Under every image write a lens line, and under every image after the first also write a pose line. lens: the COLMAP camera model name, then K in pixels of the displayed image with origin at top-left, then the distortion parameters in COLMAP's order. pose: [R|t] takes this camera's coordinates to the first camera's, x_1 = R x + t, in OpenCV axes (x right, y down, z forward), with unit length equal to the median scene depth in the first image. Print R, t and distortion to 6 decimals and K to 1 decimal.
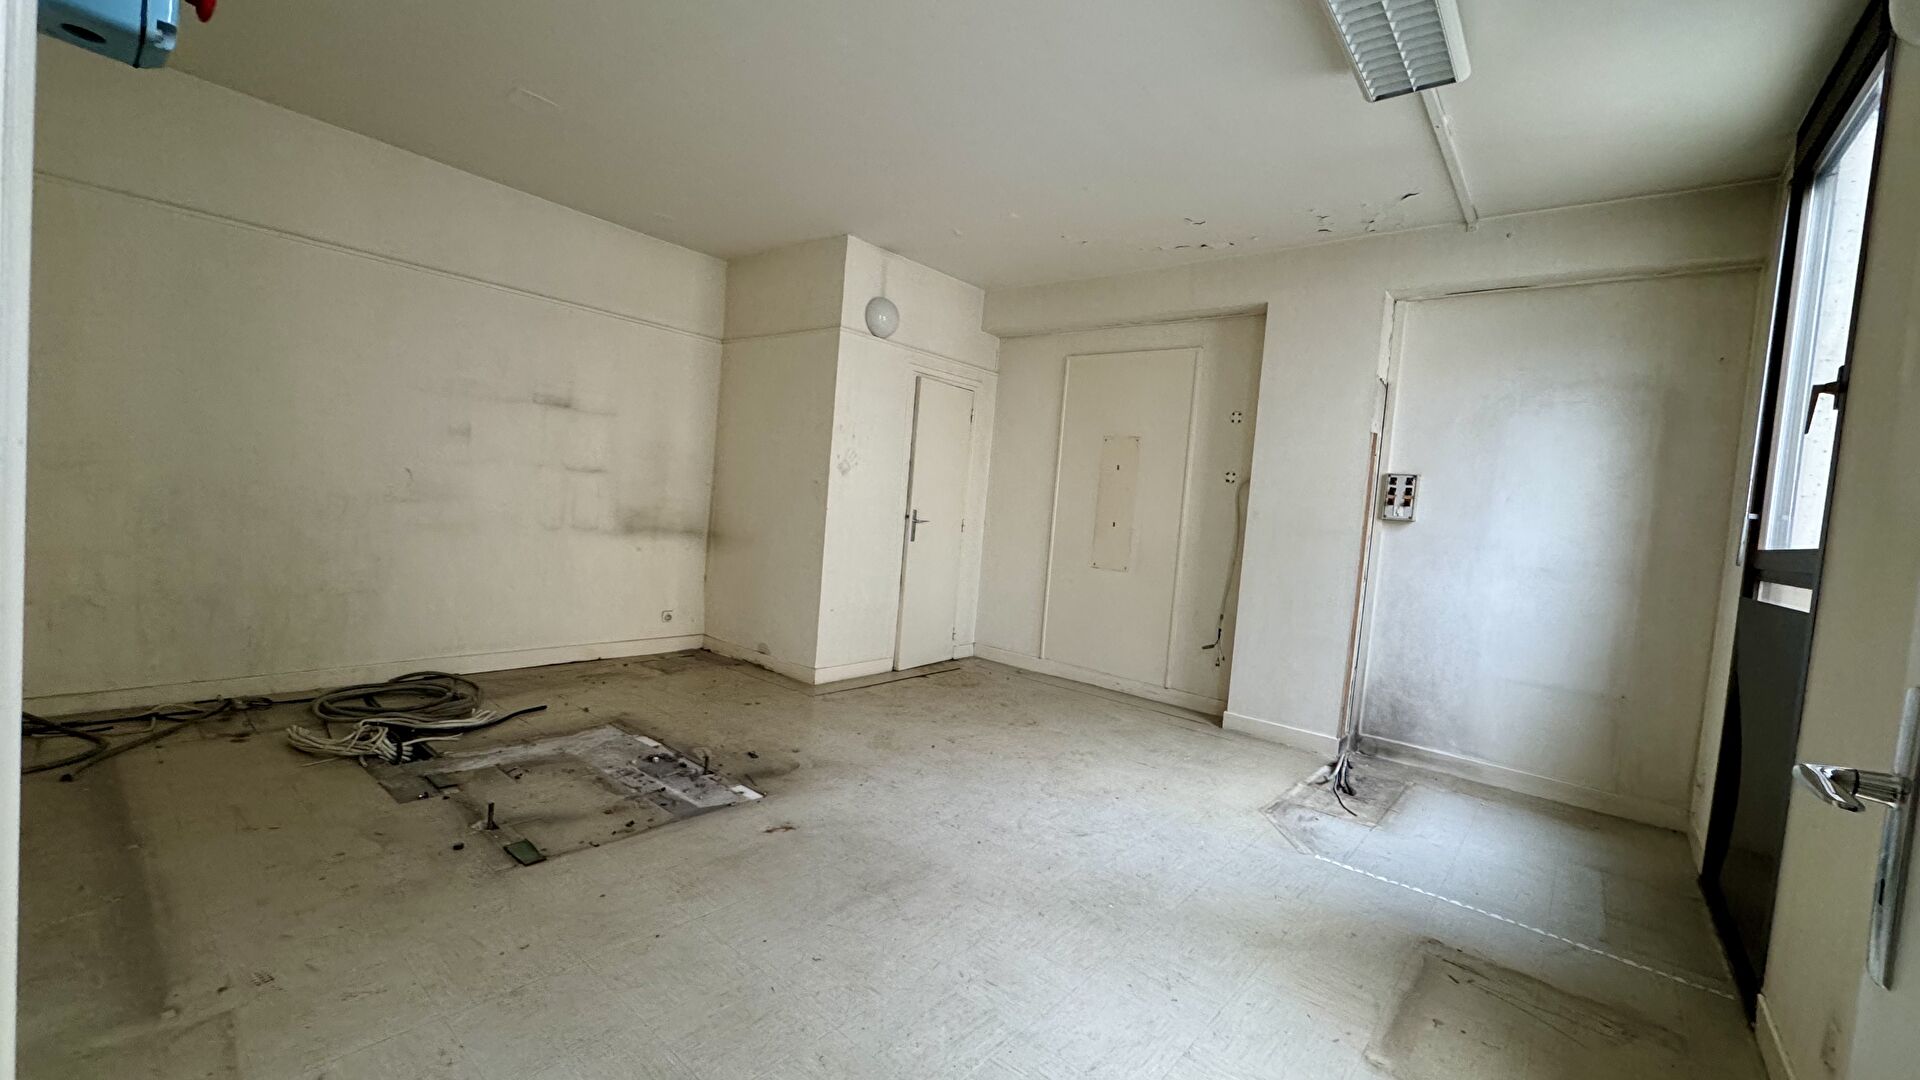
lens RADIAL K [[768.2, 0, 960.0], [0, 768.2, 540.0], [0, 0, 1]] dist [-0.001784, -0.000014]
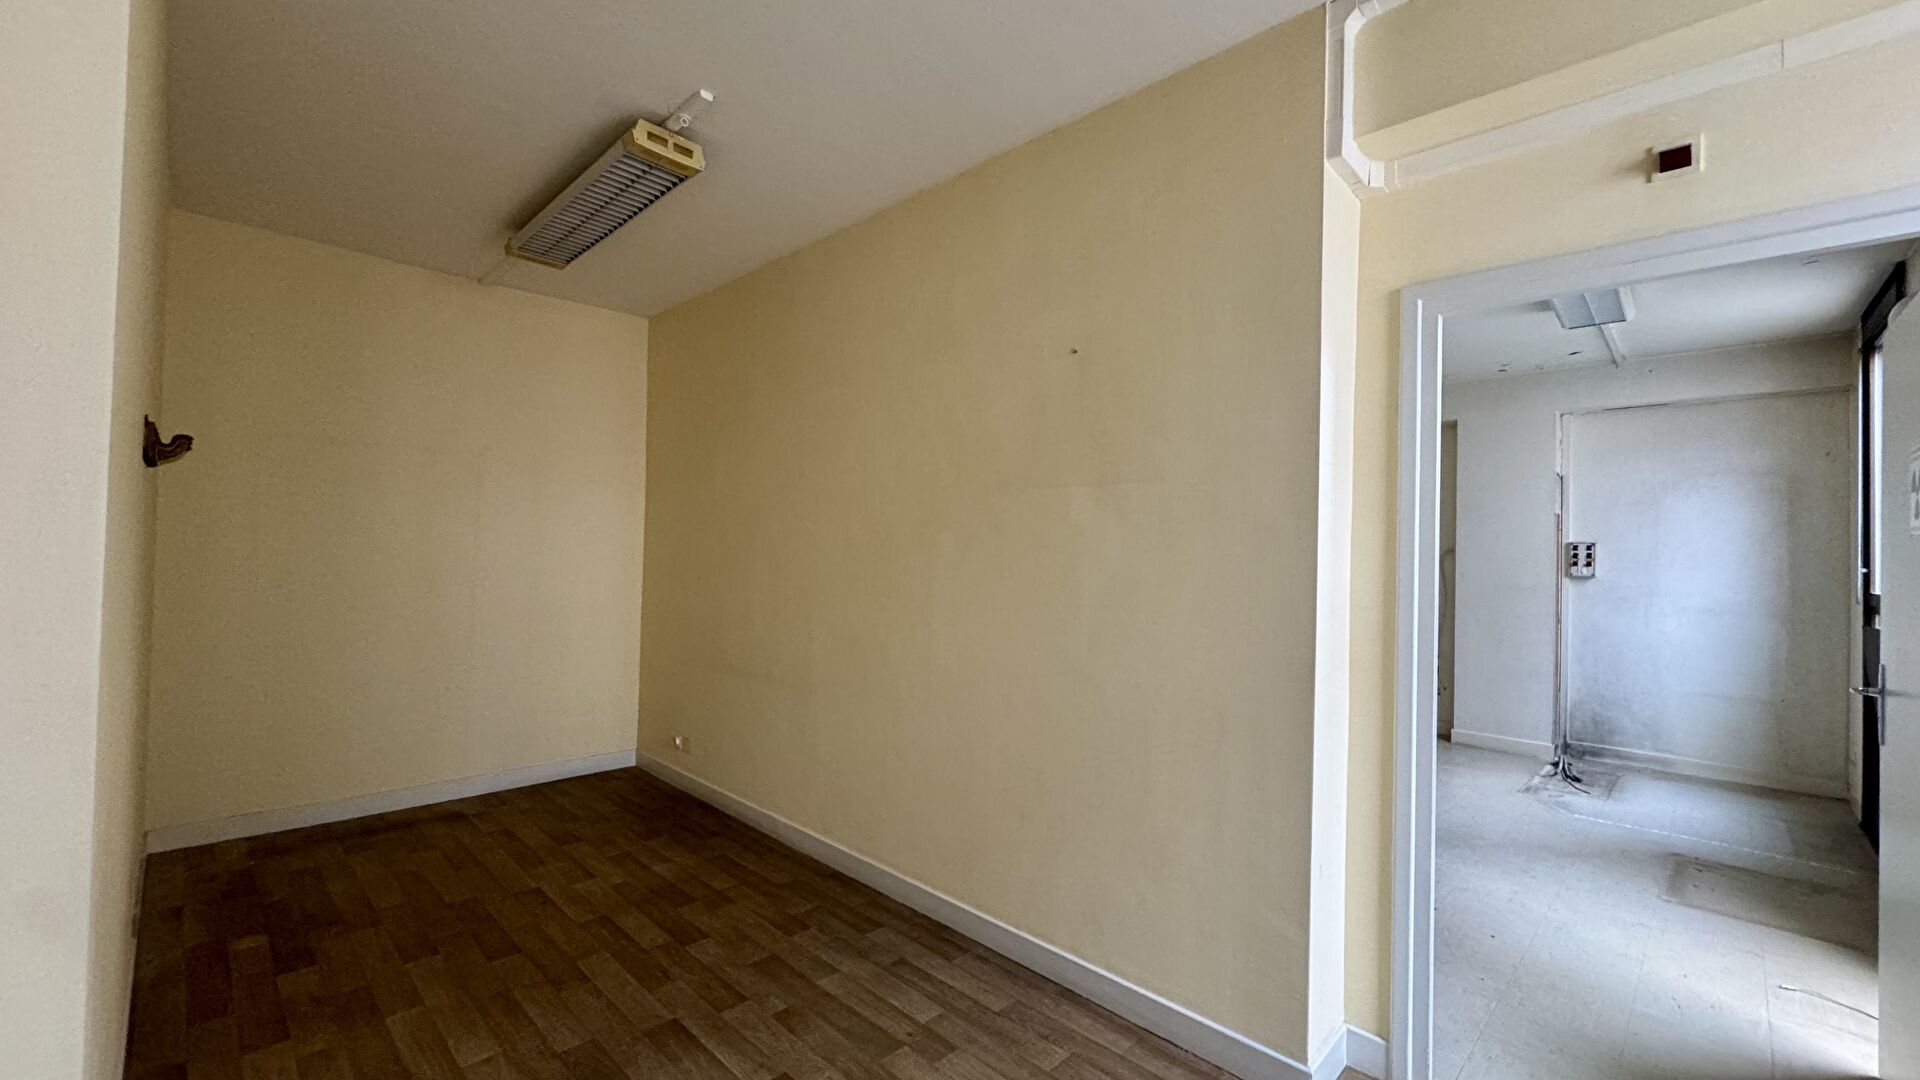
lens RADIAL K [[768.2, 0, 960.0], [0, 768.2, 540.0], [0, 0, 1]] dist [-0.001784, -0.000014]
pose [[0.994327, -0.061663, -0.086675, -0.401957], [0.055409, 0.995807, -0.072788, -0.054971], [0.090800, 0.067573, 0.993574, -0.445631]]
